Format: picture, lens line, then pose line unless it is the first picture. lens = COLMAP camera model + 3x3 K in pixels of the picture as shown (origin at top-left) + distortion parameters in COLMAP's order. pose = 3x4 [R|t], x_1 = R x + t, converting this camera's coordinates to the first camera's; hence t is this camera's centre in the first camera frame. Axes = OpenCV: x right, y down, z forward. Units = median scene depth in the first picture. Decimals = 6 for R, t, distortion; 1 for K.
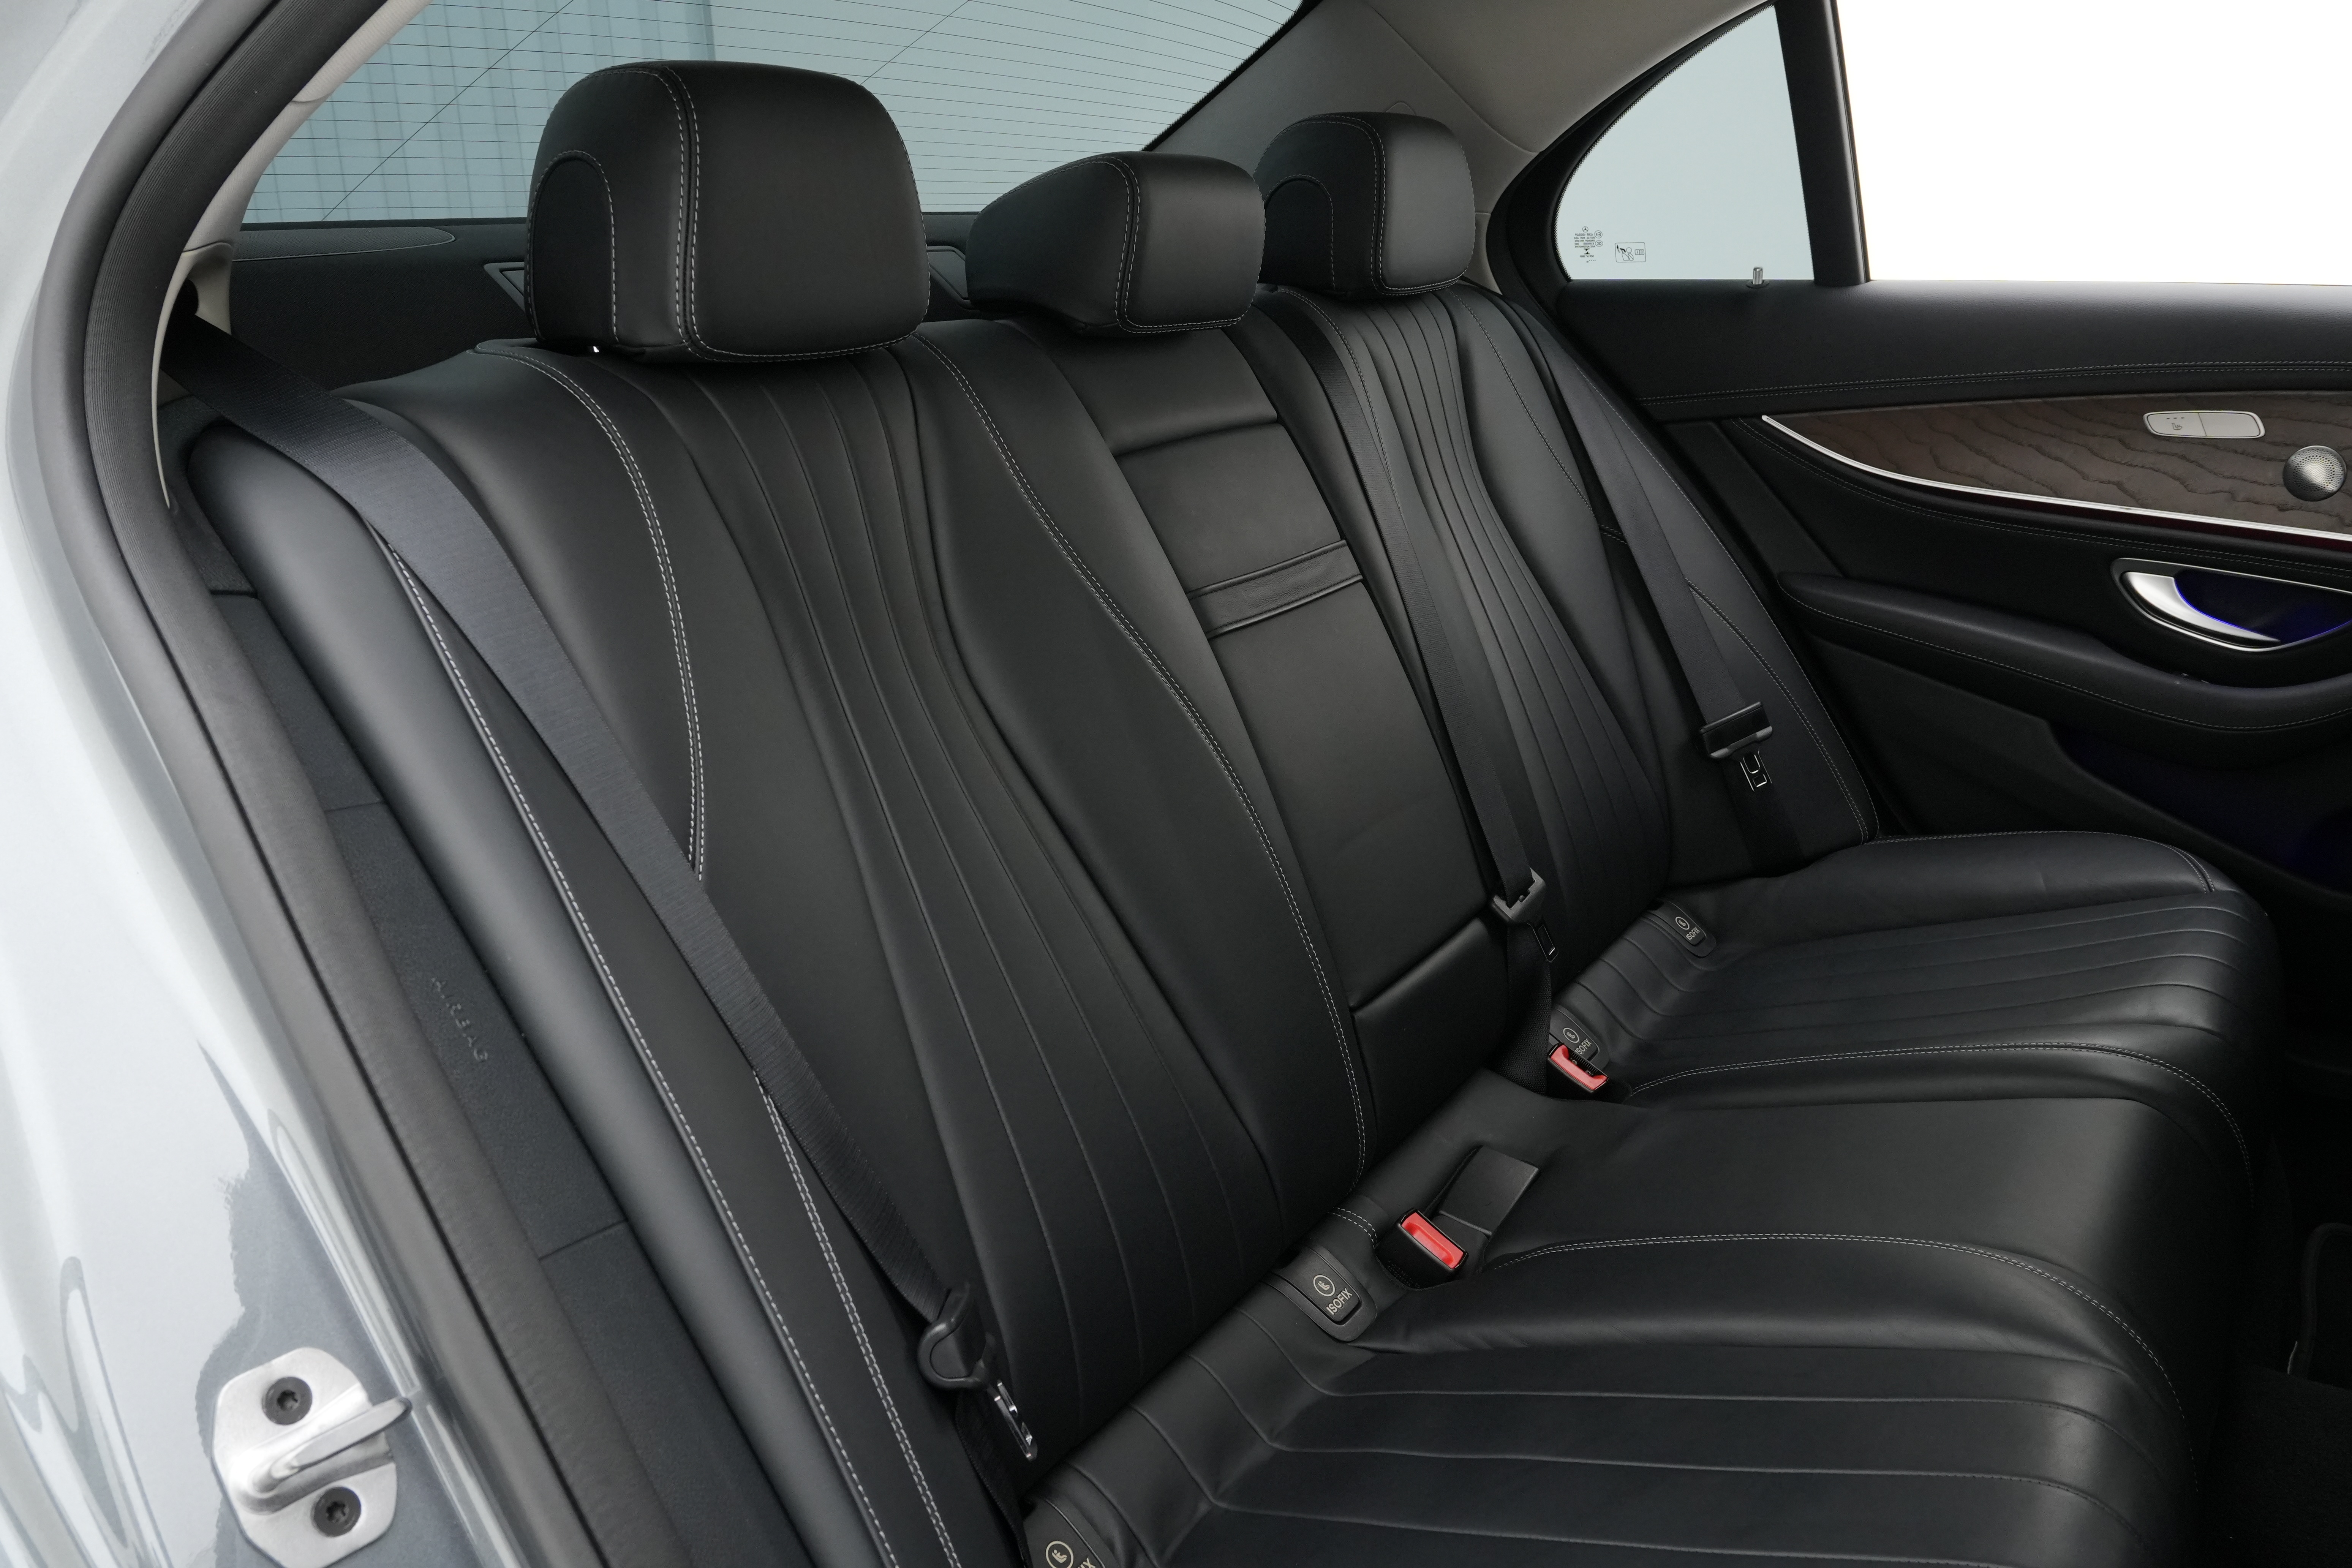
lens RADIAL K [[1789.8, 0, 1176.0], [0, 1789.8, 784.0], [0, 0, 1]] dist [-0.037604, 0.069885]
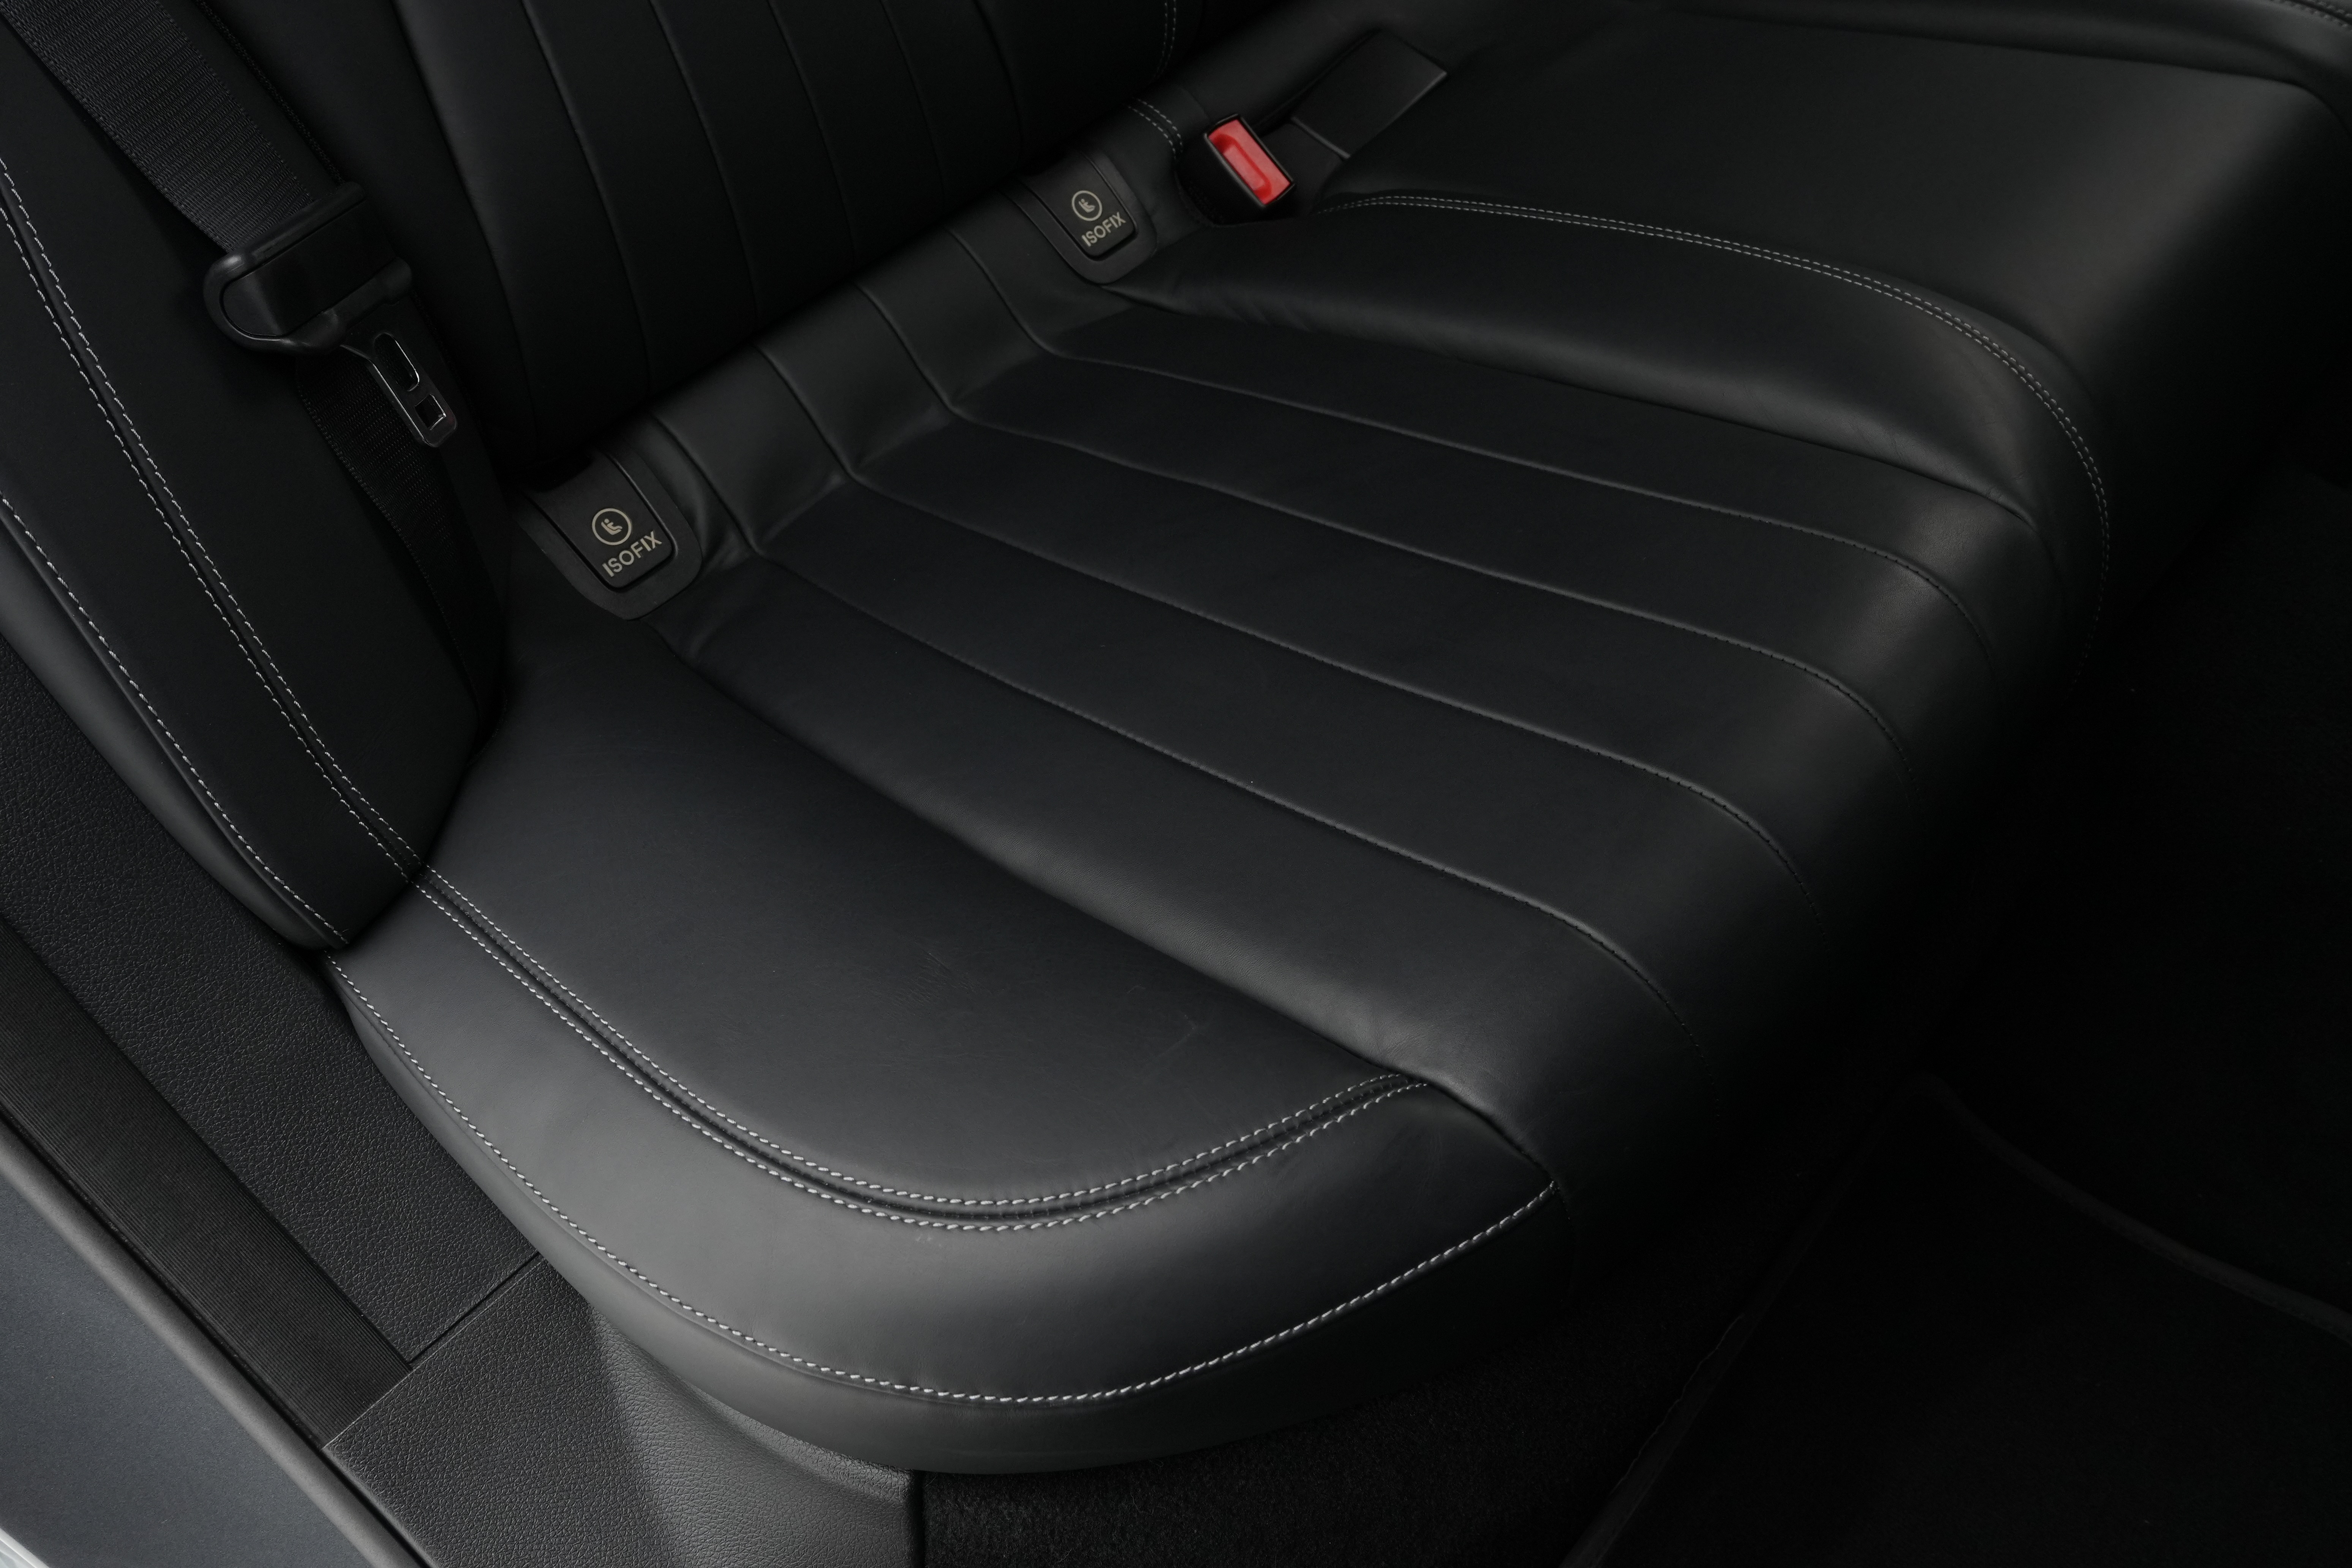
lens RADIAL K [[1789.8, 0, 1176.0], [0, 1789.8, 784.0], [0, 0, 1]] dist [-0.037604, 0.069885]
pose [[0.988216, 0.144517, -0.050435, 0.196436], [-0.084387, 0.789294, 0.608189, 0.012479], [0.127702, -0.596766, 0.792188, 0.265788]]
